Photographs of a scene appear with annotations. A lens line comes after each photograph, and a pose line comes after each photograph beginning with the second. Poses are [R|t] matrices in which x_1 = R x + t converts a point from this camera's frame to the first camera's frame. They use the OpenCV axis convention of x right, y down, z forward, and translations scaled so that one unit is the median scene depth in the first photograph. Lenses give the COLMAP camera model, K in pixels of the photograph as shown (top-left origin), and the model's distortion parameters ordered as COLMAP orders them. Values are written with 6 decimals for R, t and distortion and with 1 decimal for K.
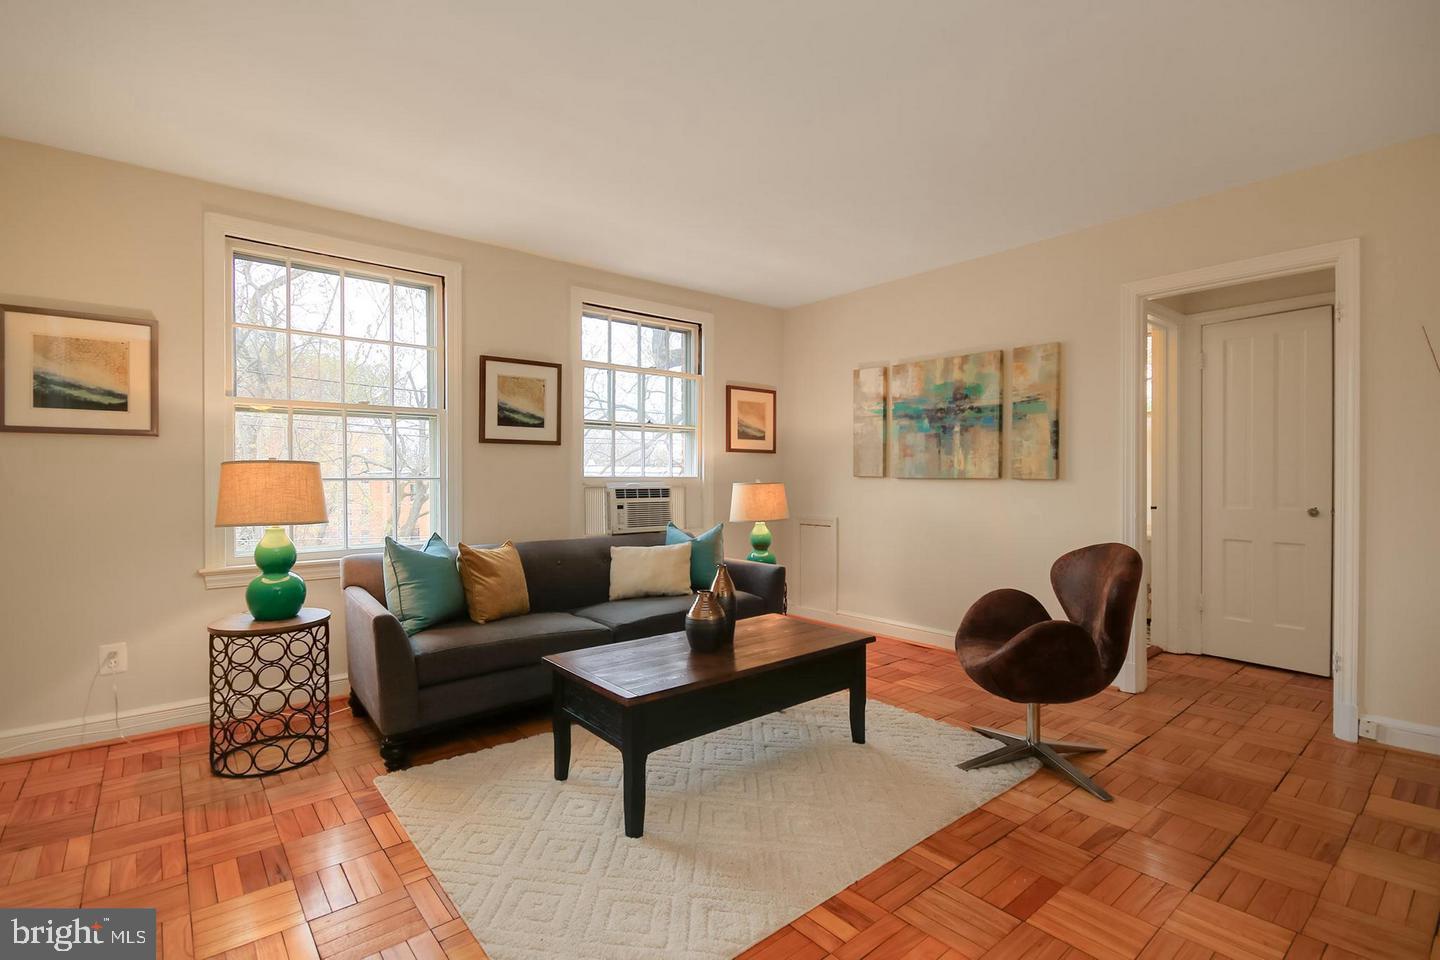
lens RADIAL K [[659.1, 0, 716.7], [0, 659.1, 479.4], [0, 0, 1]] dist [0.012700, -0.002971]
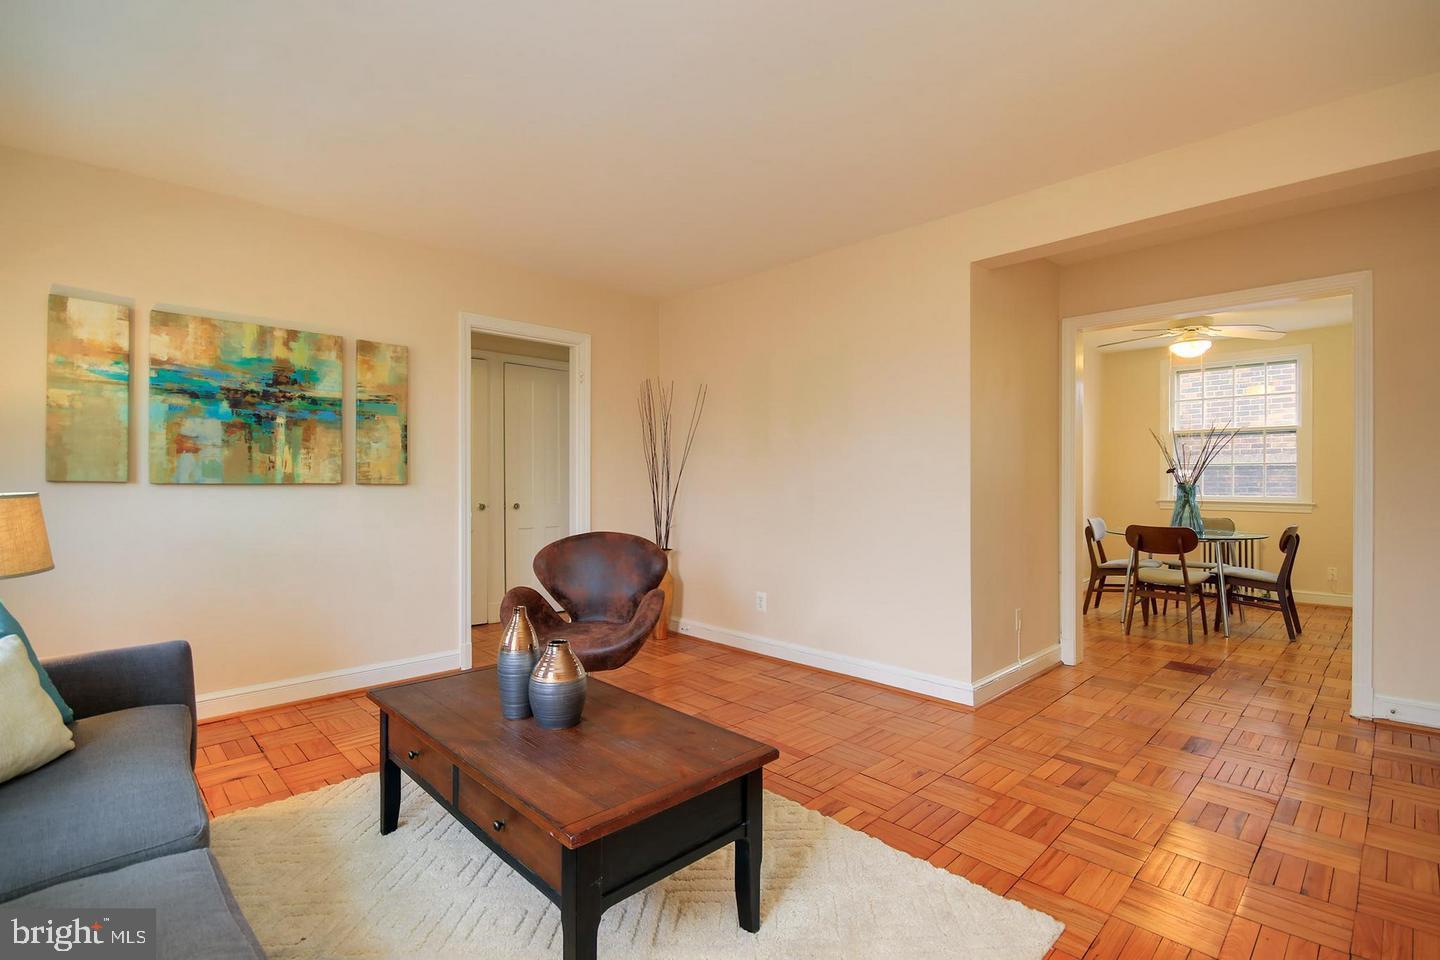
lens RADIAL K [[659.1, 0, 725.7], [0, 659.1, 484.7], [0, 0, 1]] dist [0.012700, -0.002971]
pose [[-0.081863, -0.005410, 0.996629, -0.512248], [0.007897, 0.999950, 0.006077, -0.001086], [-0.996612, 0.008368, -0.081817, 0.591719]]
